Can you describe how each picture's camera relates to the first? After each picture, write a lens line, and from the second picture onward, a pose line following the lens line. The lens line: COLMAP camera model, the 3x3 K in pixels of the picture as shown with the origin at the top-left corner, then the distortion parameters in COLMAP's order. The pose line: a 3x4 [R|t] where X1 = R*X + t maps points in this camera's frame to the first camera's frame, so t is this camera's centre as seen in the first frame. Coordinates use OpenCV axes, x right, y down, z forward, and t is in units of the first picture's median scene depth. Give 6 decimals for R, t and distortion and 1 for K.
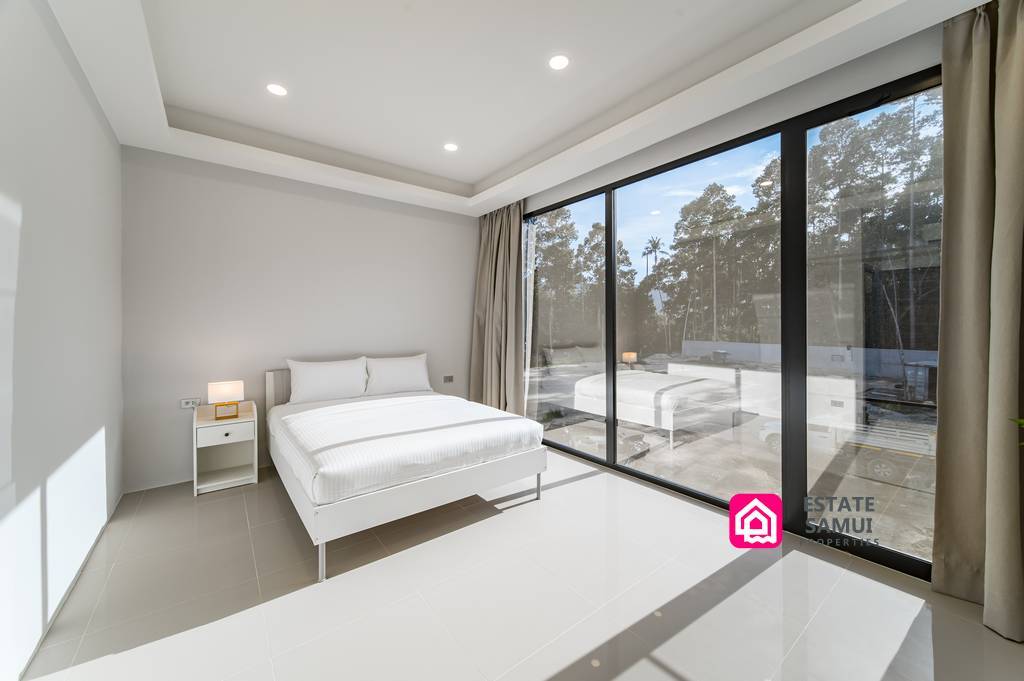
lens RADIAL K [[380.4, 0, 512.0], [0, 380.4, 340.5], [0, 0, 1]] dist [0.001839, 0.000207]
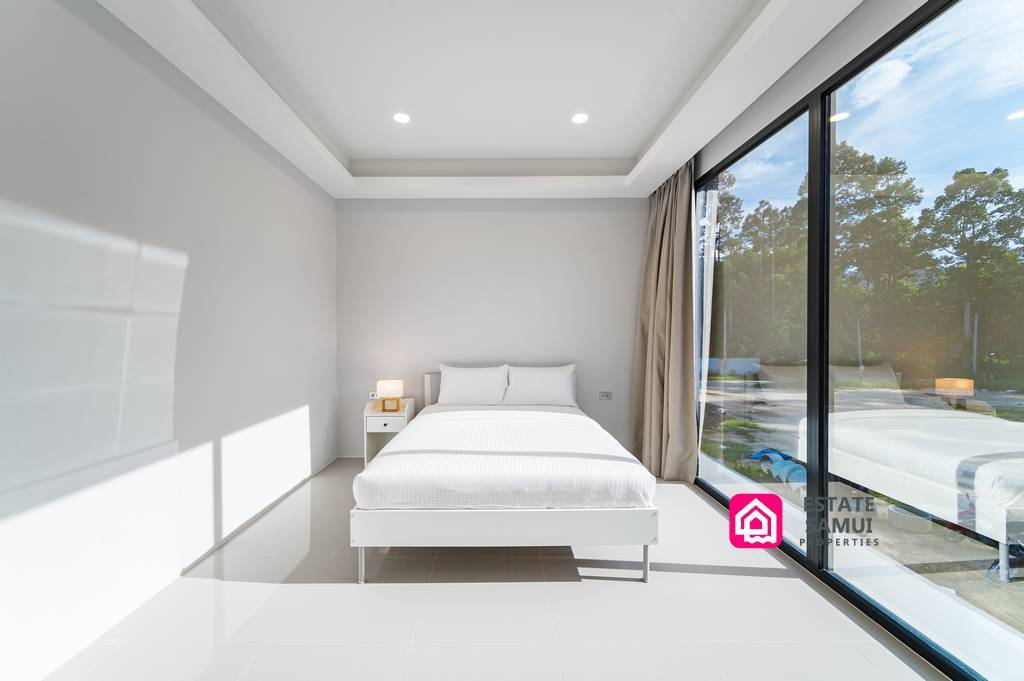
lens RADIAL K [[389.2, 0, 494.8], [0, 389.2, 348.5], [0, 0, 1]] dist [0.001832, 0.000355]
pose [[0.790662, 0.021882, -0.611862, 0.189816], [-0.021229, 0.999740, 0.008320, -0.006250], [0.611885, 0.006411, 0.790921, 0.180485]]
